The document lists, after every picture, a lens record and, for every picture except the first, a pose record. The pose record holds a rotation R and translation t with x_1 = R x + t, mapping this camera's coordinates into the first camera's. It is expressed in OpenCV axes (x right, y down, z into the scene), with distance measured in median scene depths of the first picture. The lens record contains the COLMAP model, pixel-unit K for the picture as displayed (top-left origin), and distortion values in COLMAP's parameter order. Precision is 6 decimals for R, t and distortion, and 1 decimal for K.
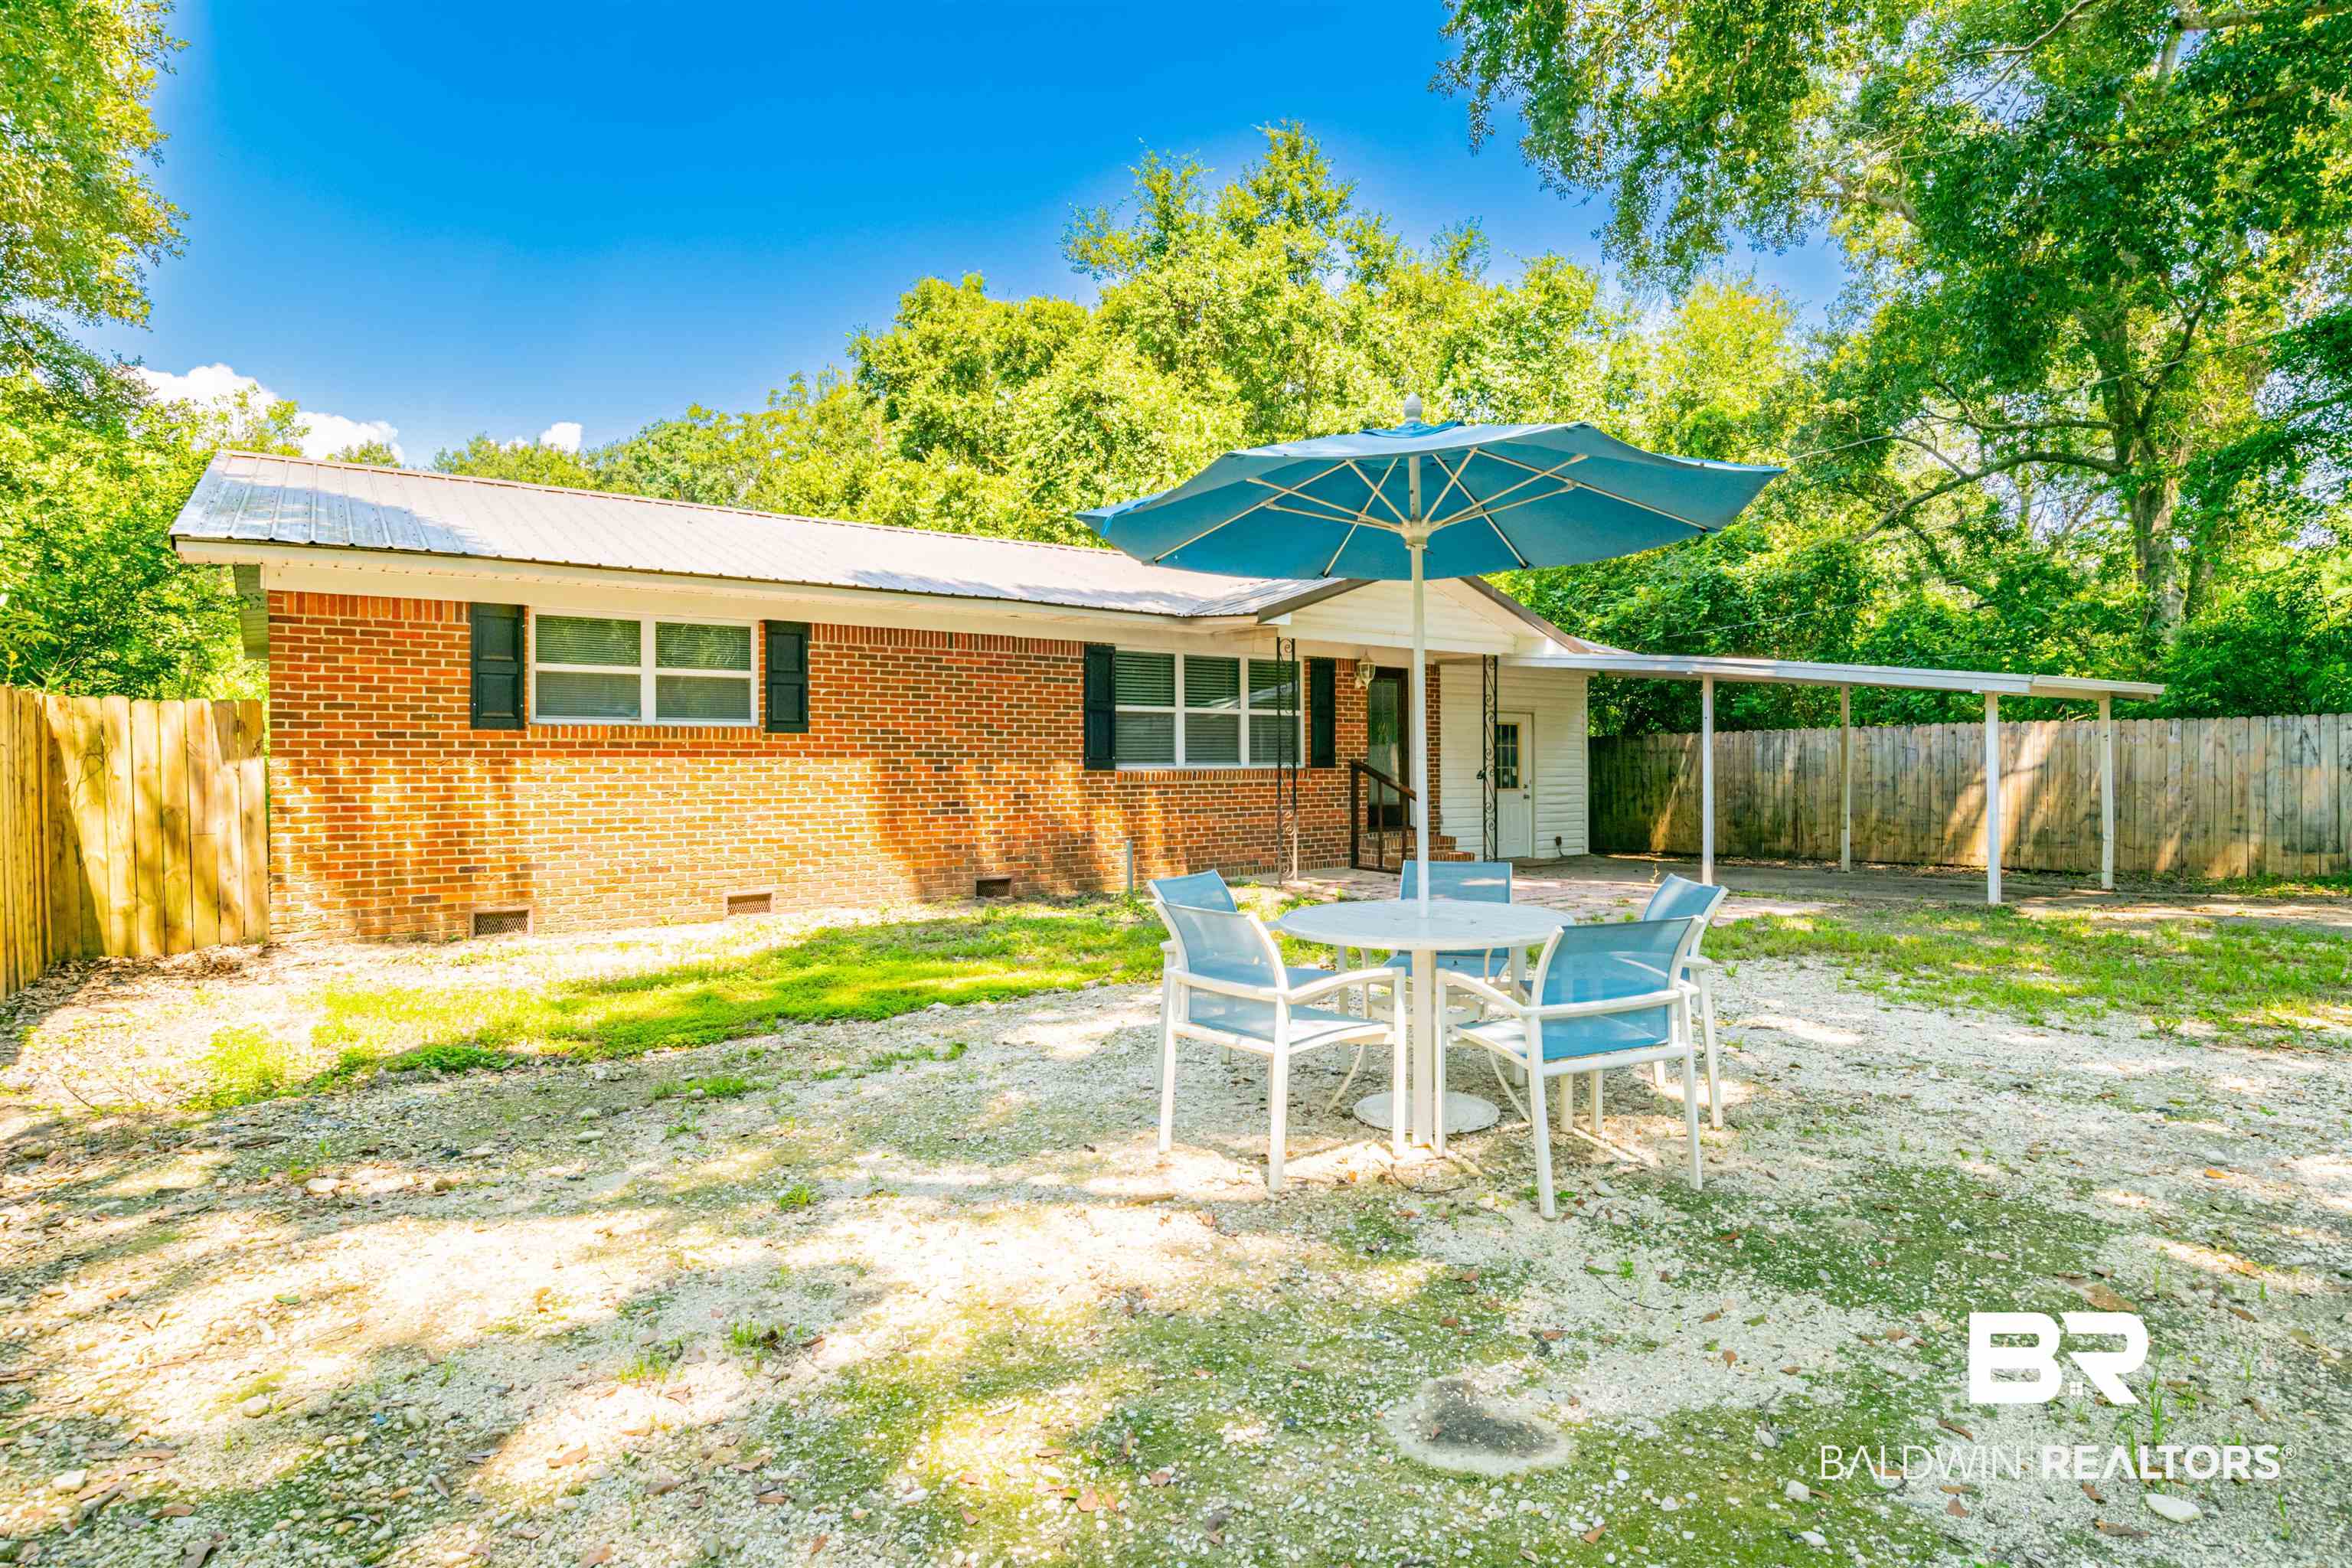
lens RADIAL K [[1186.9, 0, 1212.0], [0, 1186.9, 777.3], [0, 0, 1]] dist [-0.049238, 0.019602]
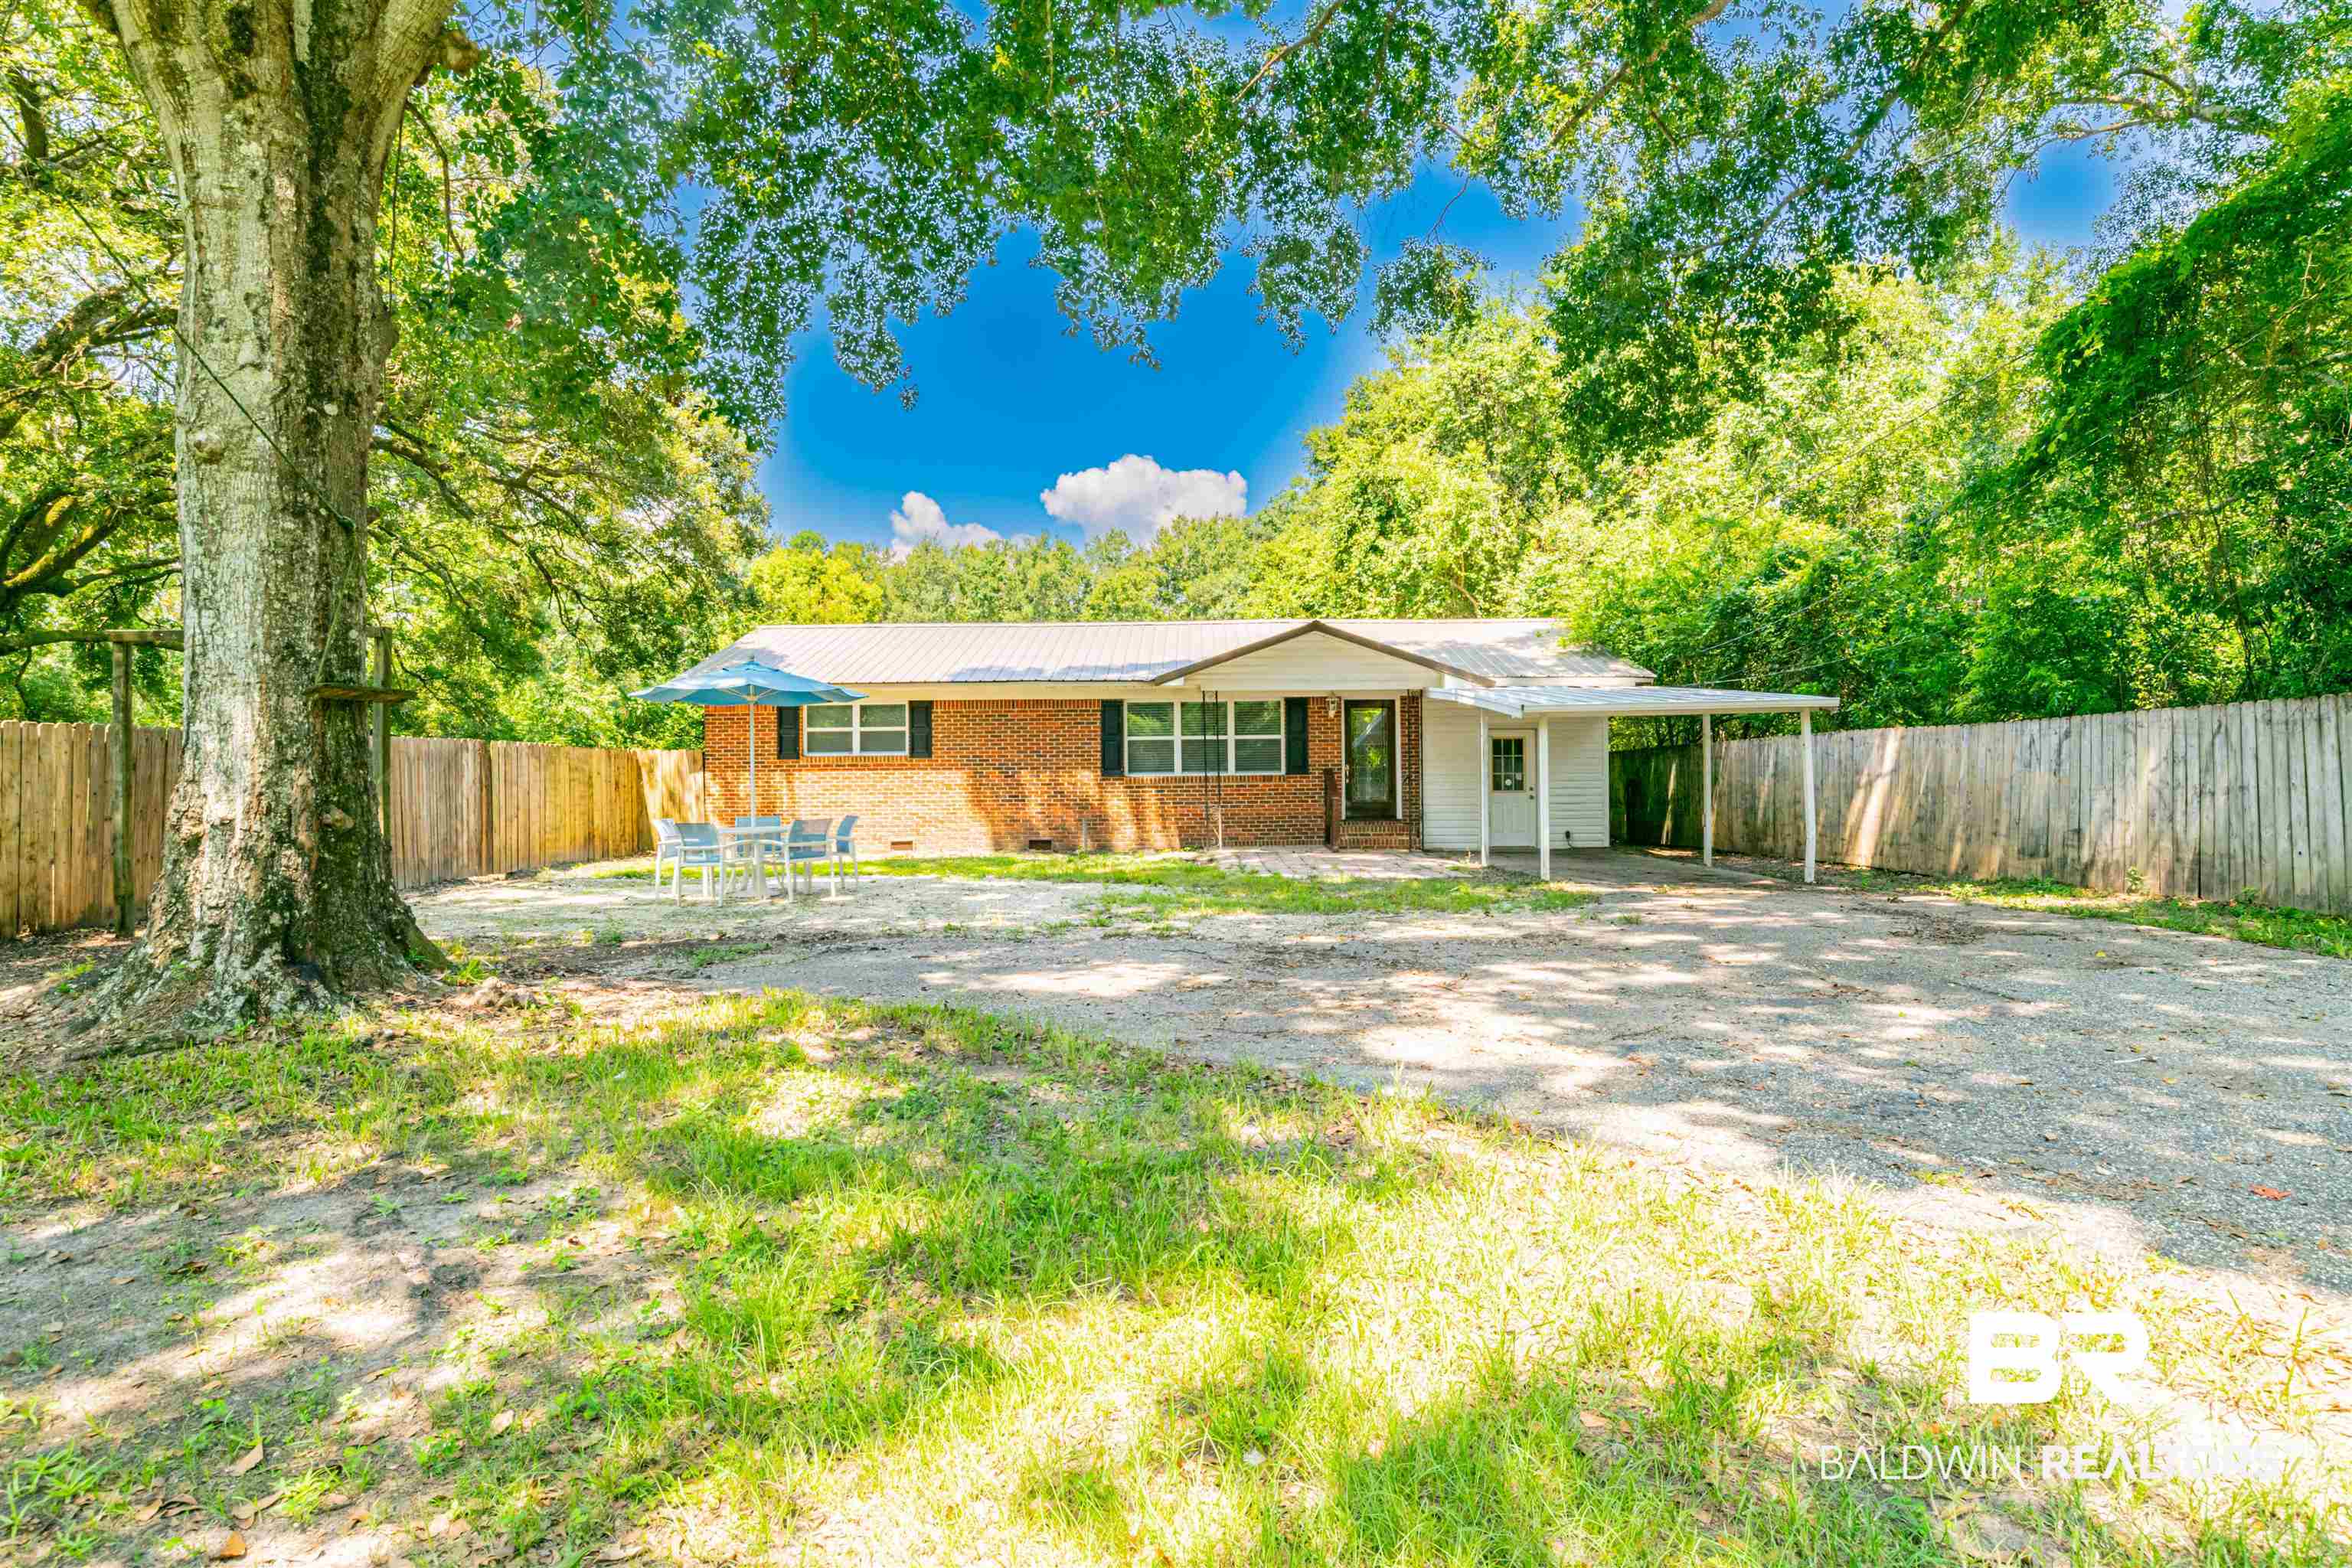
lens RADIAL K [[1204.5, 0, 1238.2], [0, 1204.5, 777.9], [0, 0, 1]] dist [-0.053882, 0.019224]
pose [[0.804442, -0.009451, -0.593956, 1.057150], [-0.002160, 0.999820, -0.018835, 0.027845], [0.594027, 0.016434, 0.804277, -0.246356]]
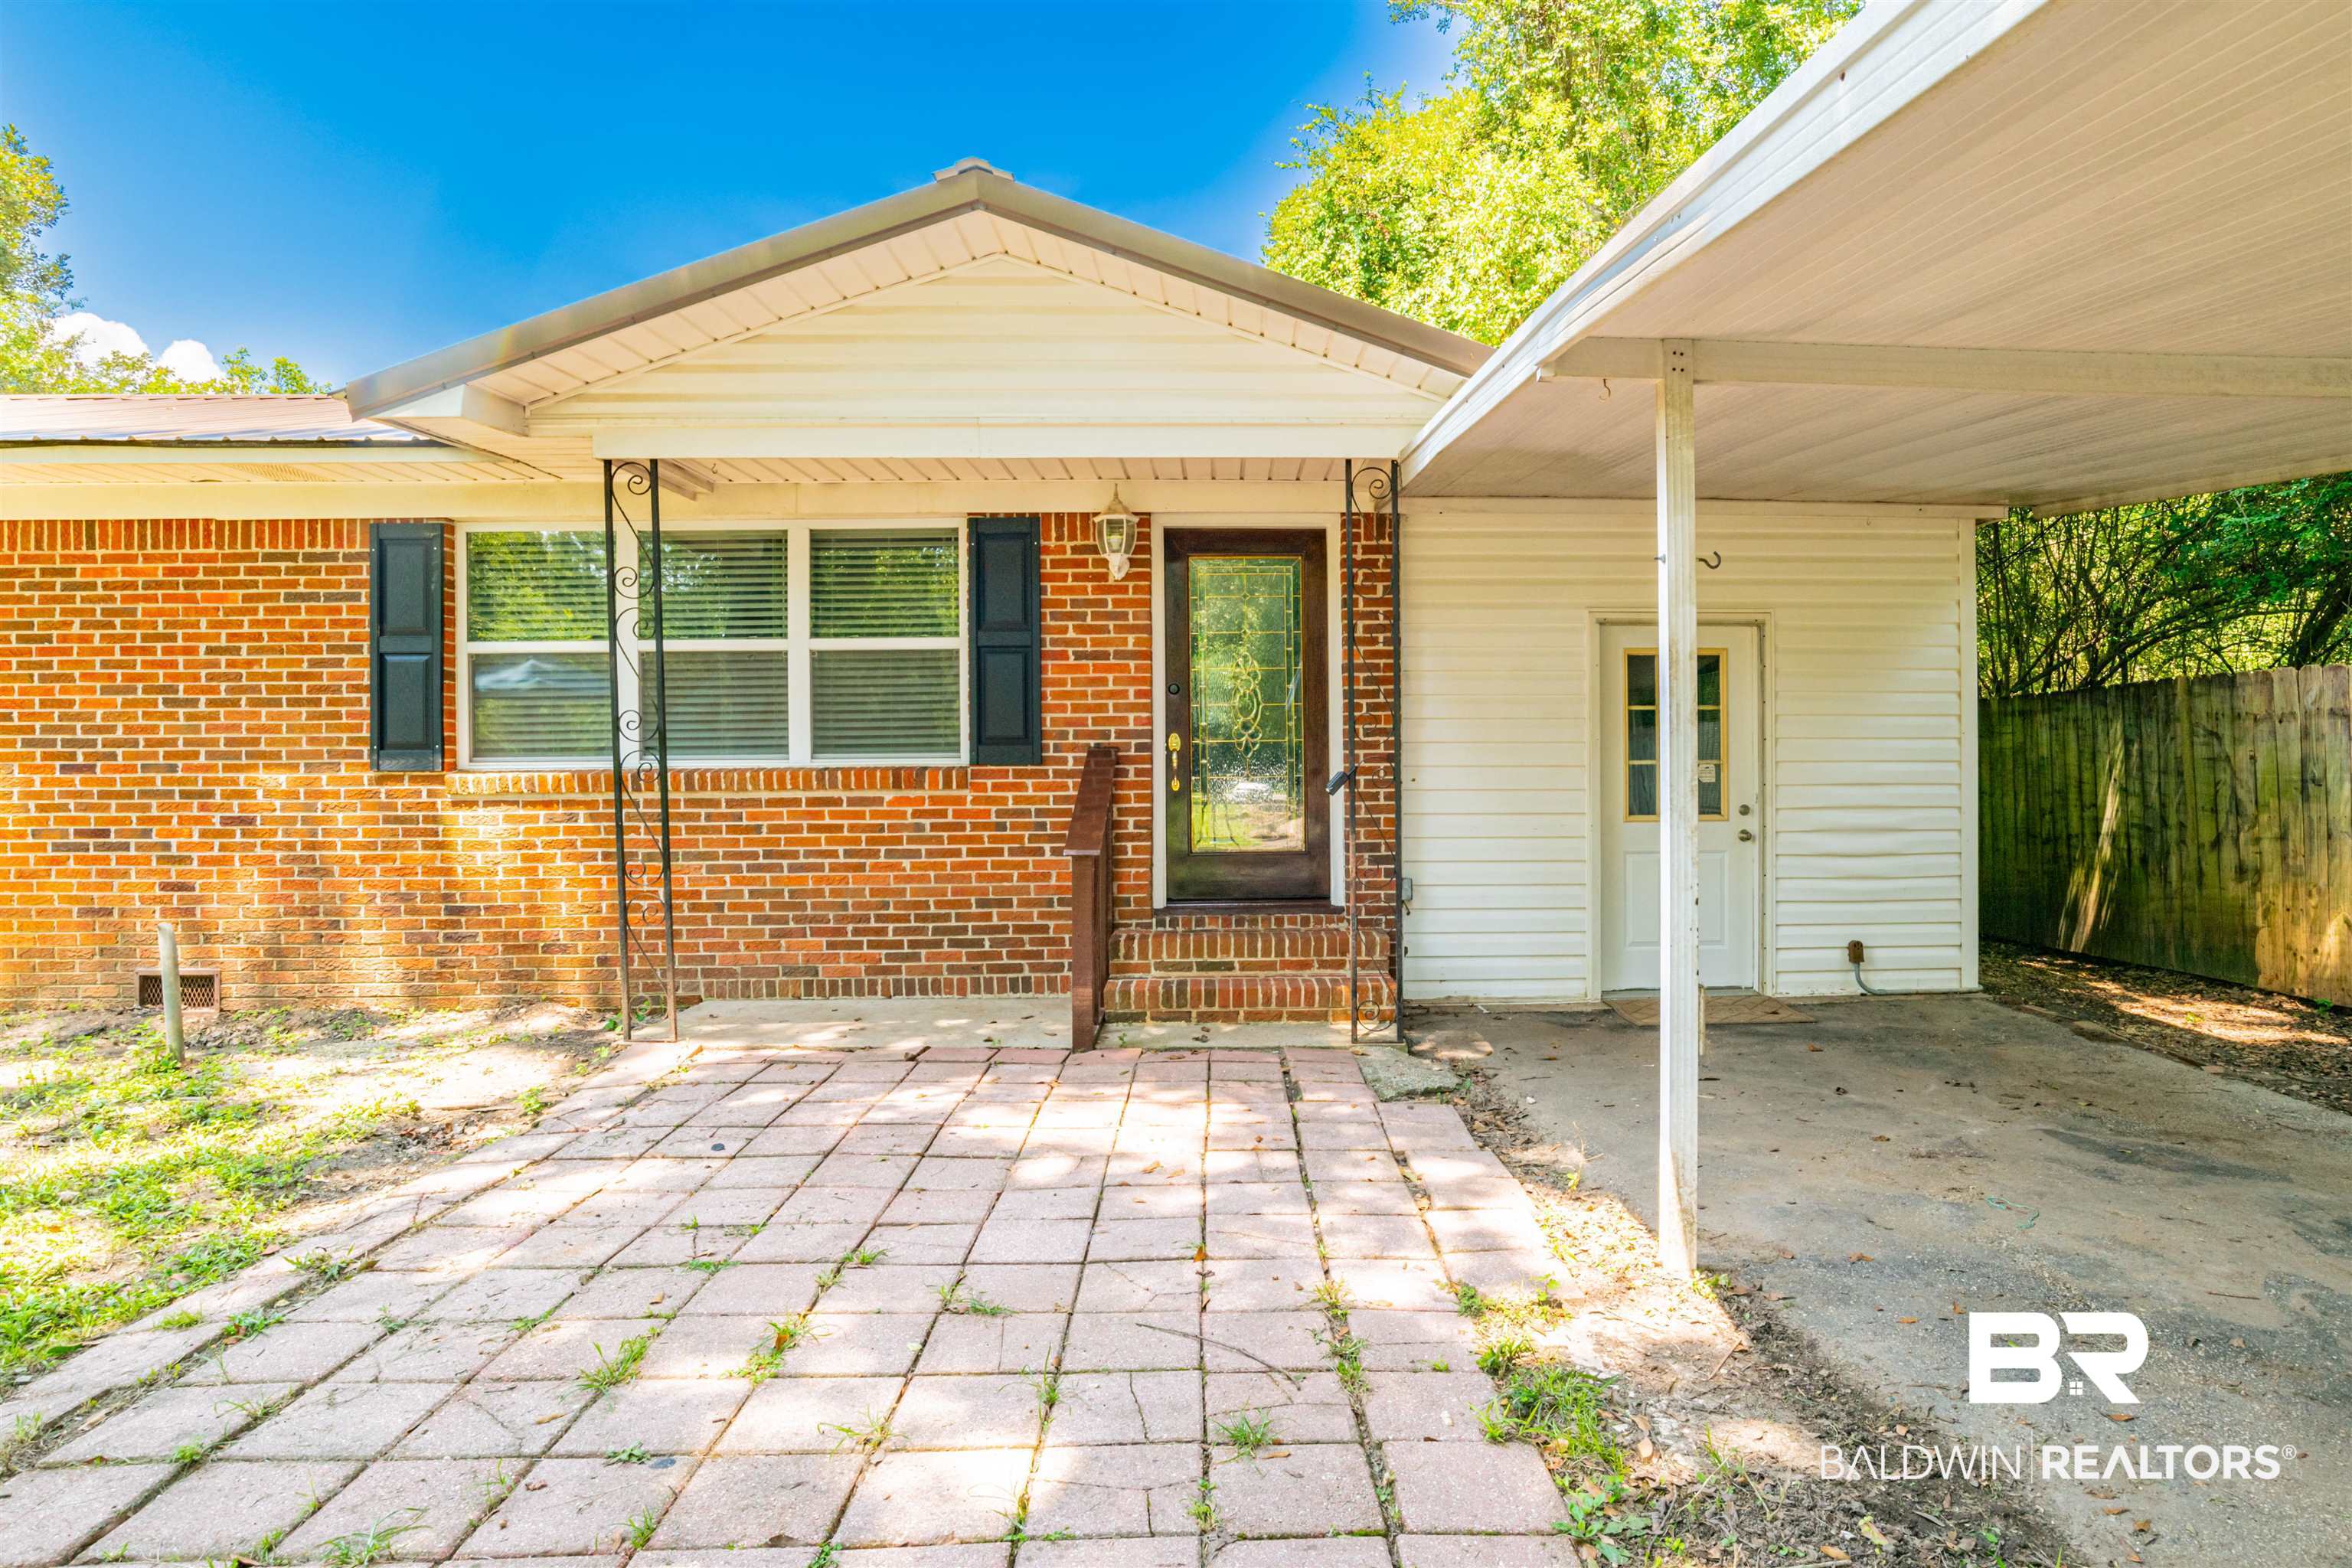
lens RADIAL K [[1204.5, 0, 1238.2], [0, 1204.5, 777.9], [0, 0, 1]] dist [-0.053882, 0.019224]
pose [[0.820891, 0.012232, -0.570954, 0.493604], [-0.002799, 0.999845, 0.017395, -0.013191], [0.571078, -0.012681, 0.820798, 0.803659]]
